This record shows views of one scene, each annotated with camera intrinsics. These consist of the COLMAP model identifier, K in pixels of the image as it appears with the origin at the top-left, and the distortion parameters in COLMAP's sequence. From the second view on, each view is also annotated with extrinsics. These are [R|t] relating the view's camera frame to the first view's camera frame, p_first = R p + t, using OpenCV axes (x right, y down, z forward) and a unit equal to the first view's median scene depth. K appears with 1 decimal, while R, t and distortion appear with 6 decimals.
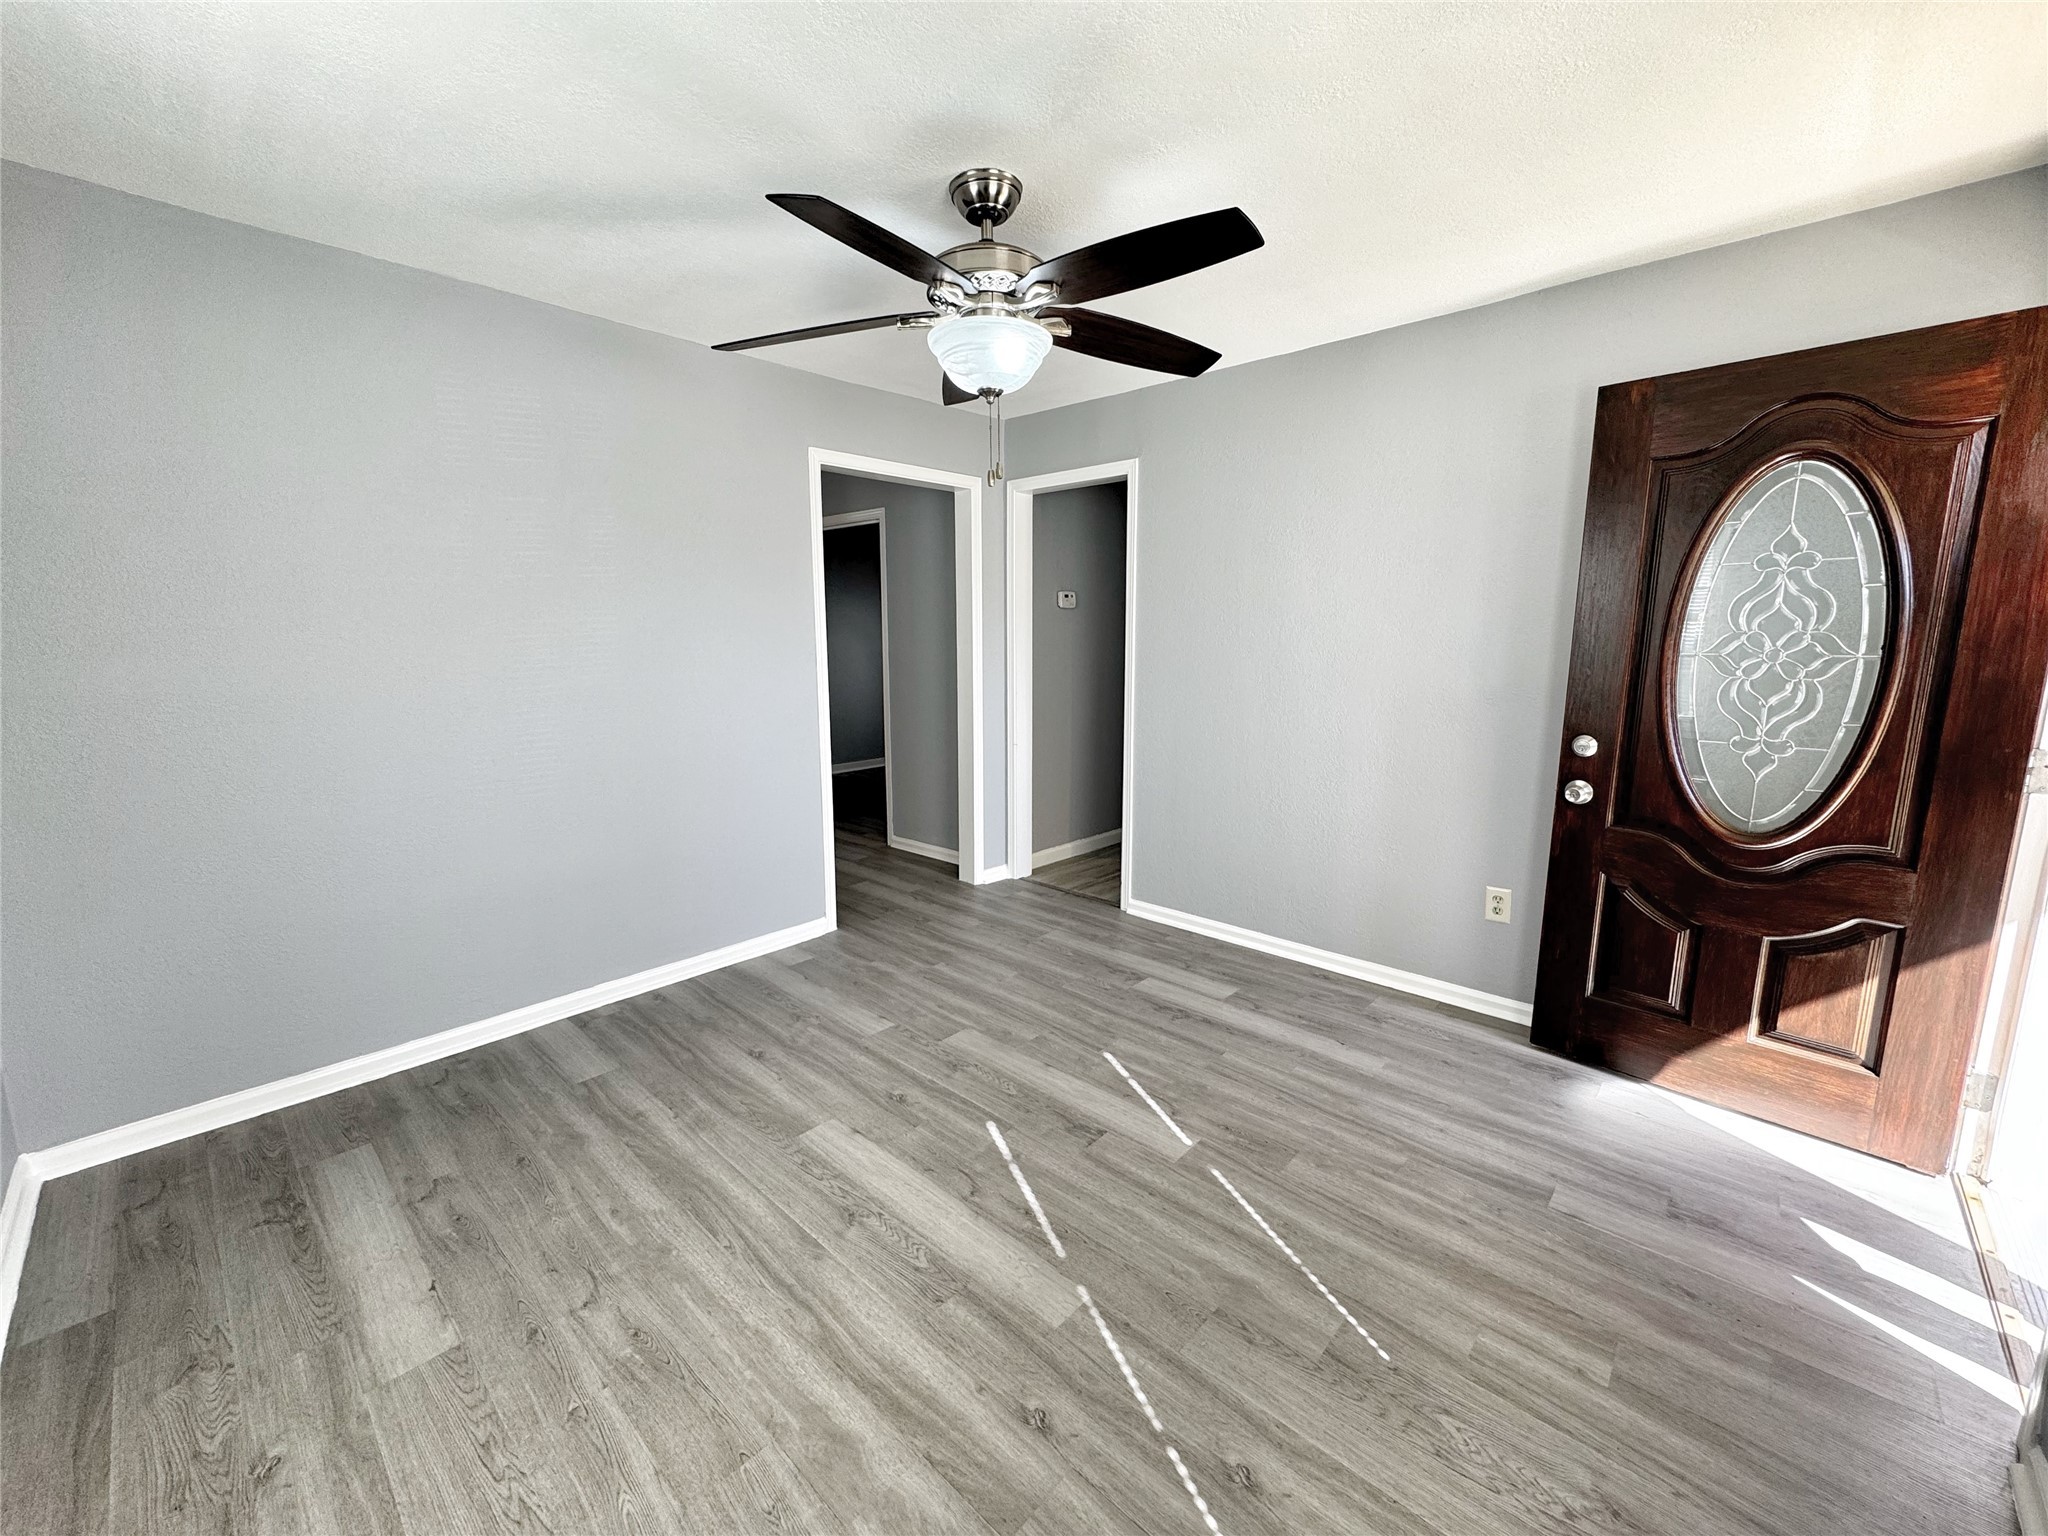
lens RADIAL K [[815.4, 0, 1025.7], [0, 815.4, 767.2], [0, 0, 1]] dist [-0.002600, -0.000482]
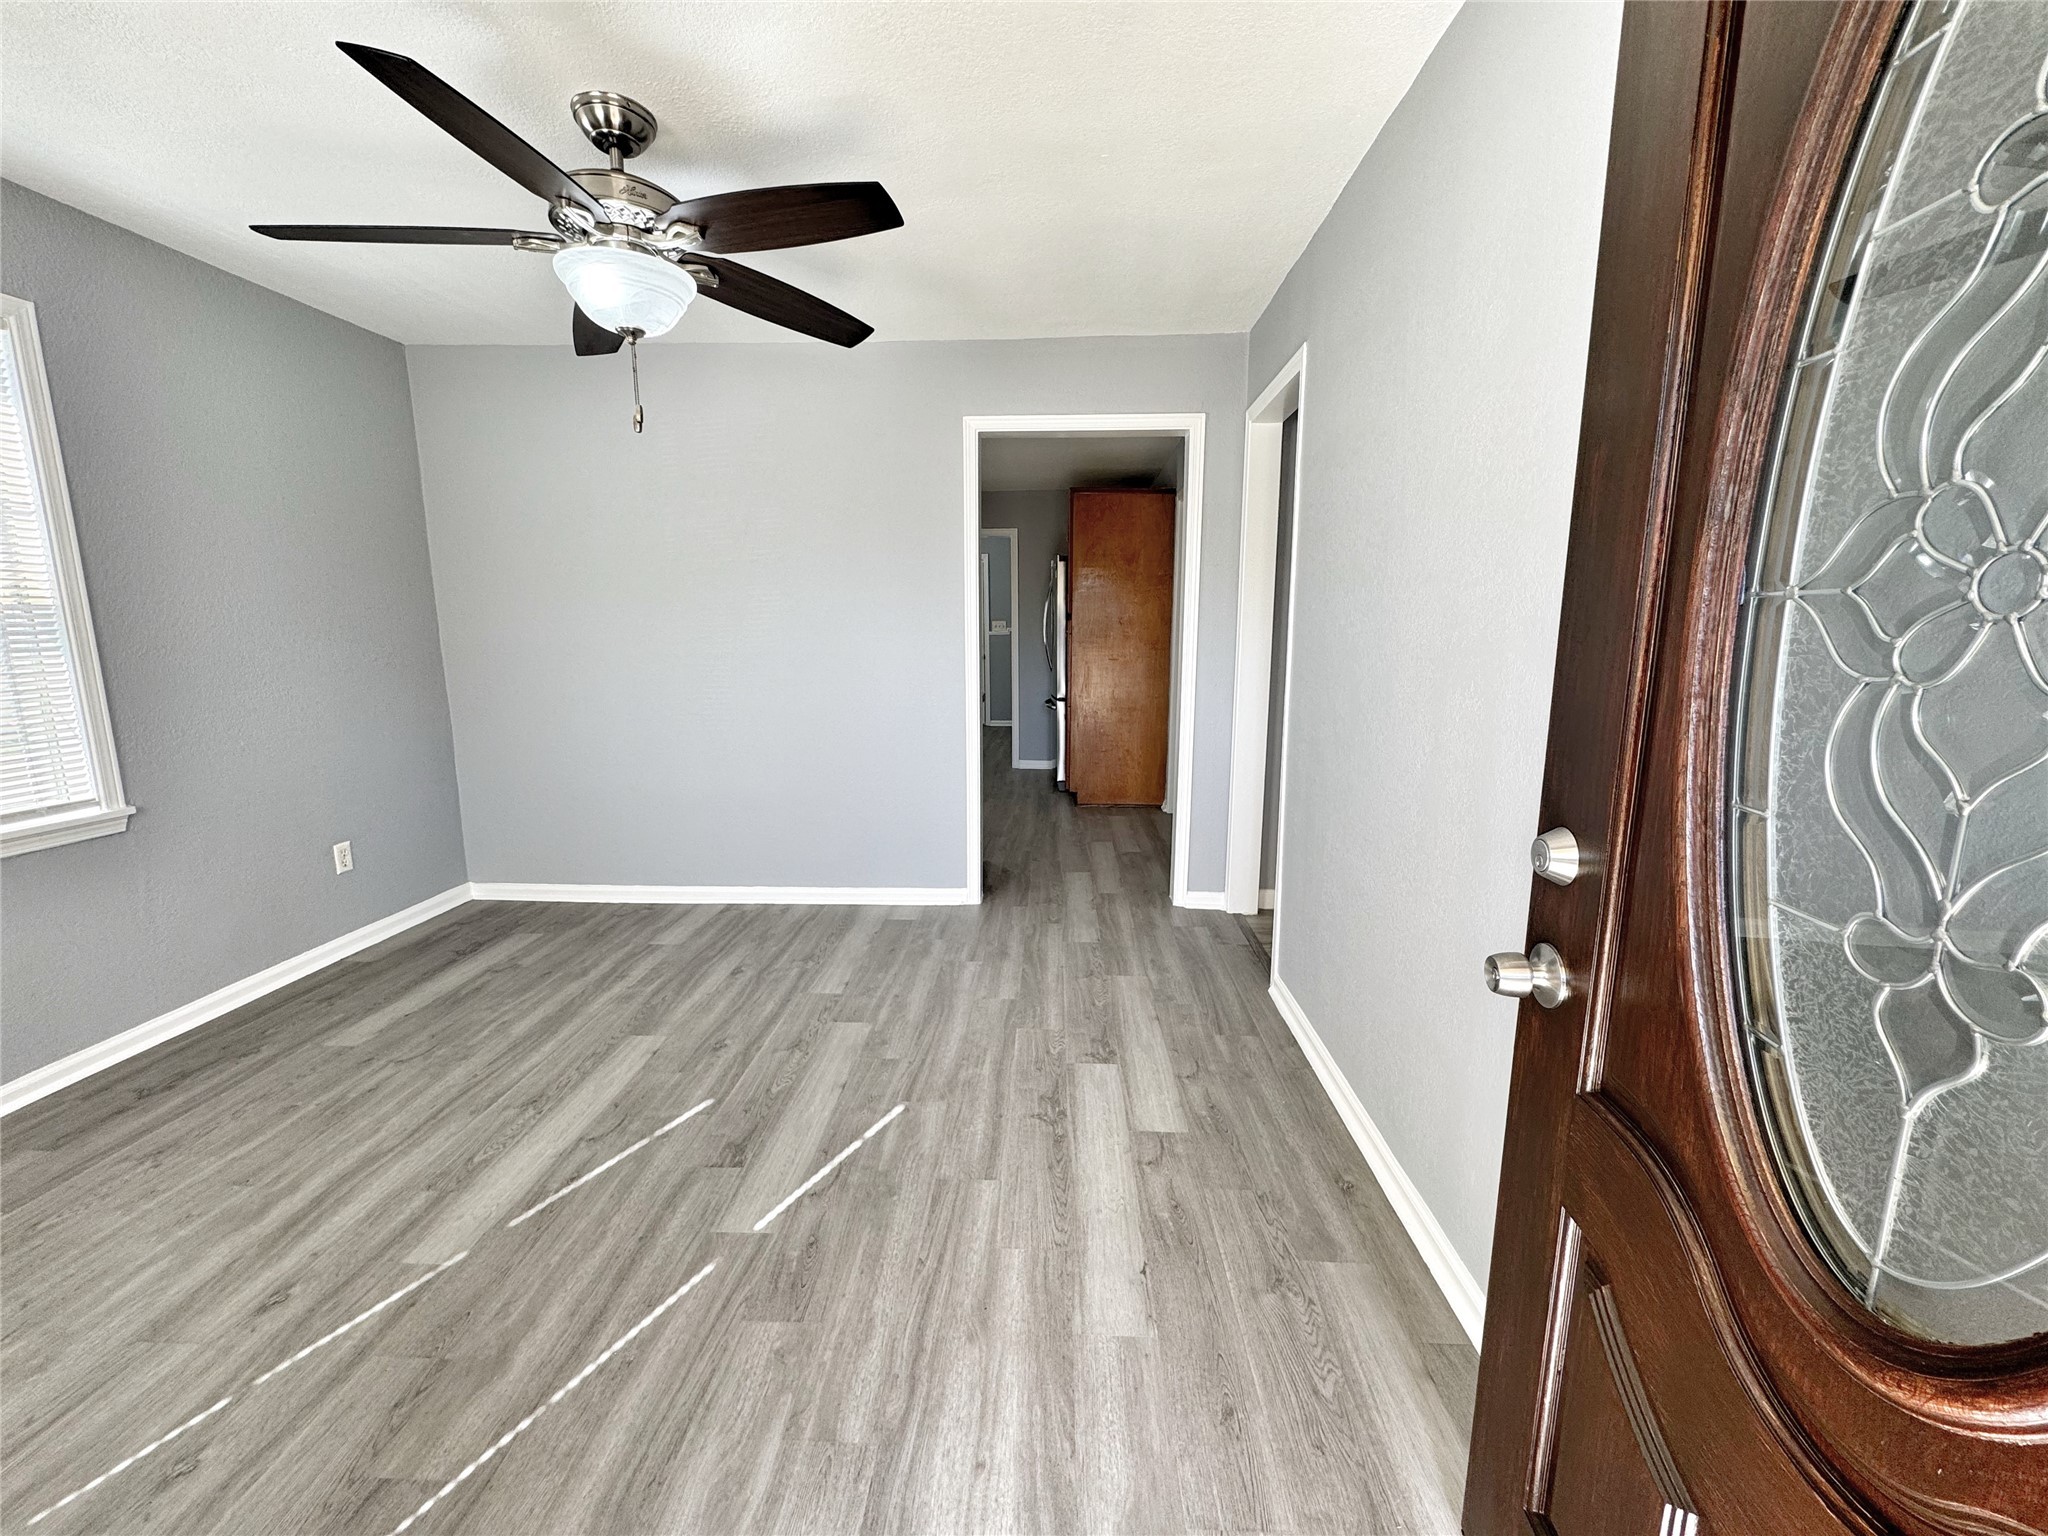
lens RADIAL K [[815.4, 0, 1025.7], [0, 815.4, 767.2], [0, 0, 1]] dist [-0.002600, -0.000482]
pose [[0.653405, 0.133412, -0.745160, 0.830289], [-0.127142, 0.989706, 0.065708, -0.061408], [0.746255, 0.051807, 0.663641, 0.594884]]
